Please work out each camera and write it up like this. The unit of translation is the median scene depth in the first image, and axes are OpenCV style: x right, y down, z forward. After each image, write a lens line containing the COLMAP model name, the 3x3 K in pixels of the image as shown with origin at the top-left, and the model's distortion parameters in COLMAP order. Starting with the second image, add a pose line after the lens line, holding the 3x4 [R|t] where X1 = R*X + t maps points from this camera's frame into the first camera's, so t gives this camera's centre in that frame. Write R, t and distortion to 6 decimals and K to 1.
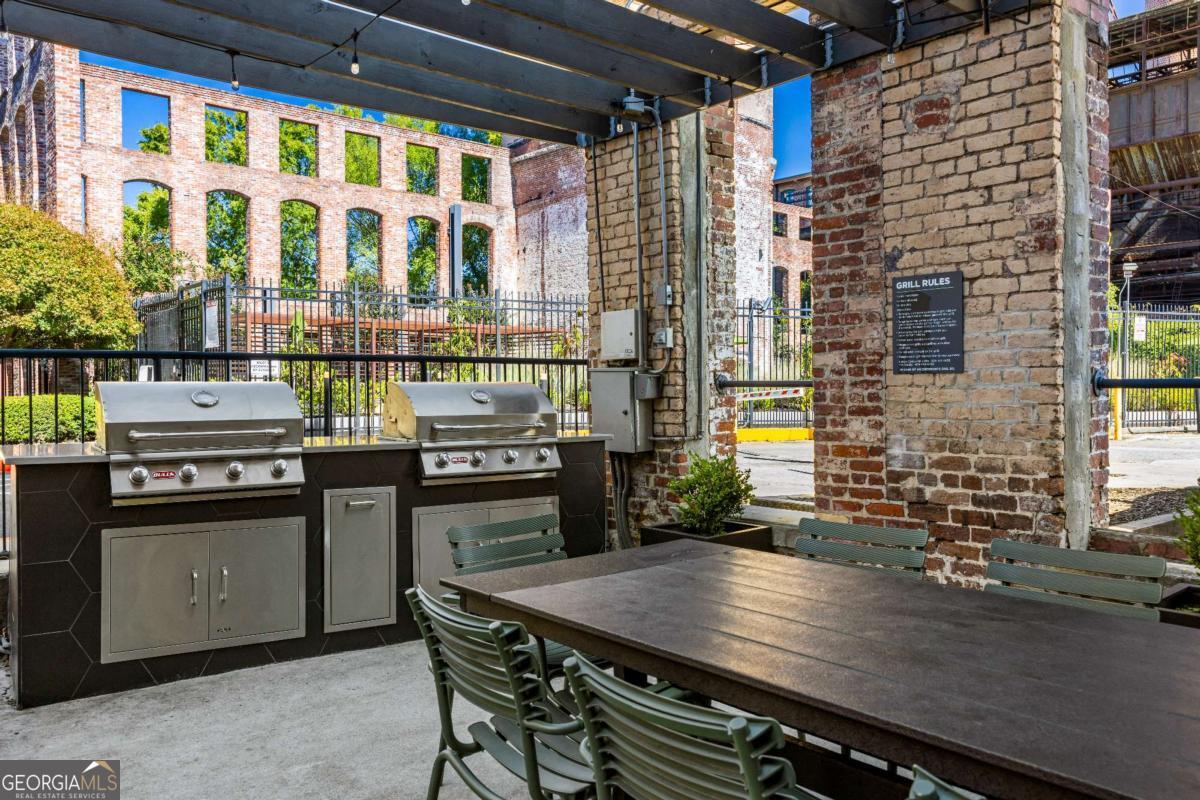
lens RADIAL K [[941.1, 0, 600.0], [0, 941.1, 400.0], [0, 0, 1]] dist [-0.003602, -0.000740]
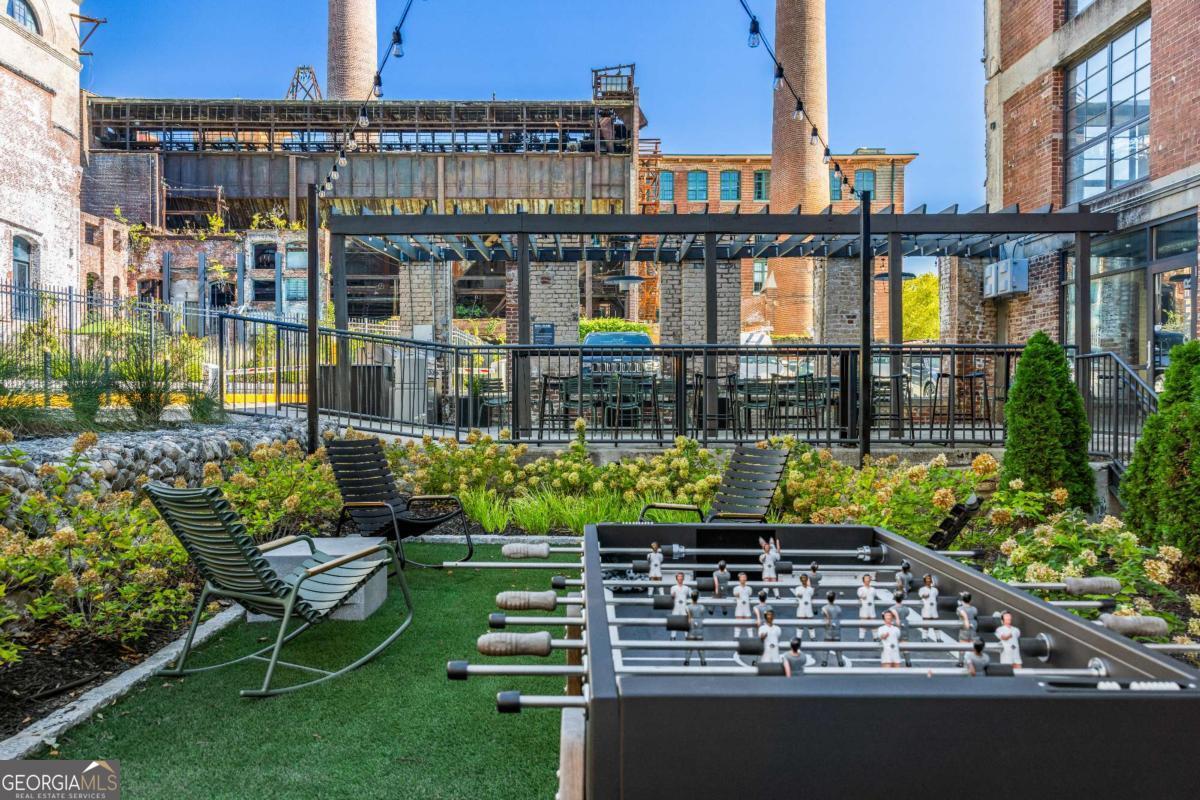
lens RADIAL K [[944.7, 0, 600.0], [0, 944.7, 400.0], [0, 0, 1]] dist [0.017072, 0.006584]
pose [[0.647020, -0.005158, 0.762456, -2.007461], [0.006607, 0.999978, 0.001158, 0.141105], [-0.762445, 0.004288, 0.647039, -1.348095]]
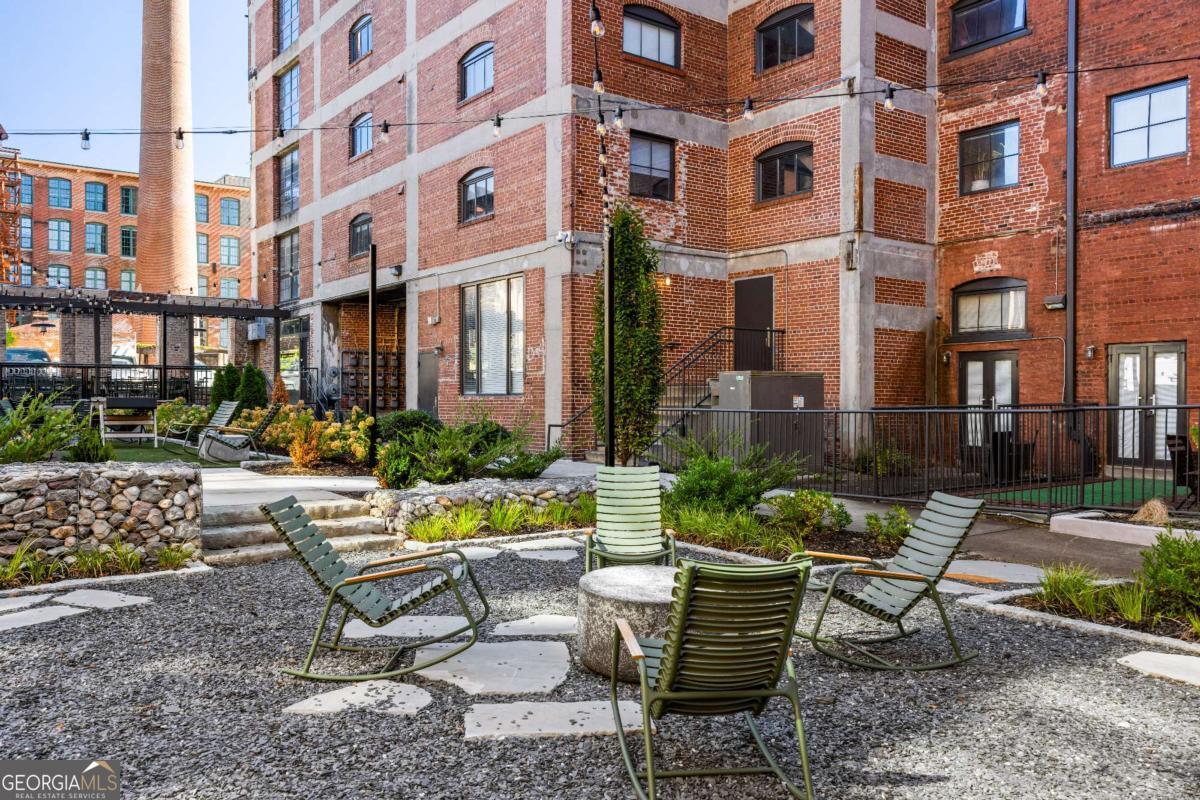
lens RADIAL K [[944.7, 0, 600.0], [0, 944.7, 400.0], [0, 0, 1]] dist [0.017072, 0.006584]
pose [[0.076202, -0.001888, 0.997091, -4.303167], [0.007754, 0.999969, 0.001301, 0.205499], [-0.997062, 0.007632, 0.076214, -2.745067]]
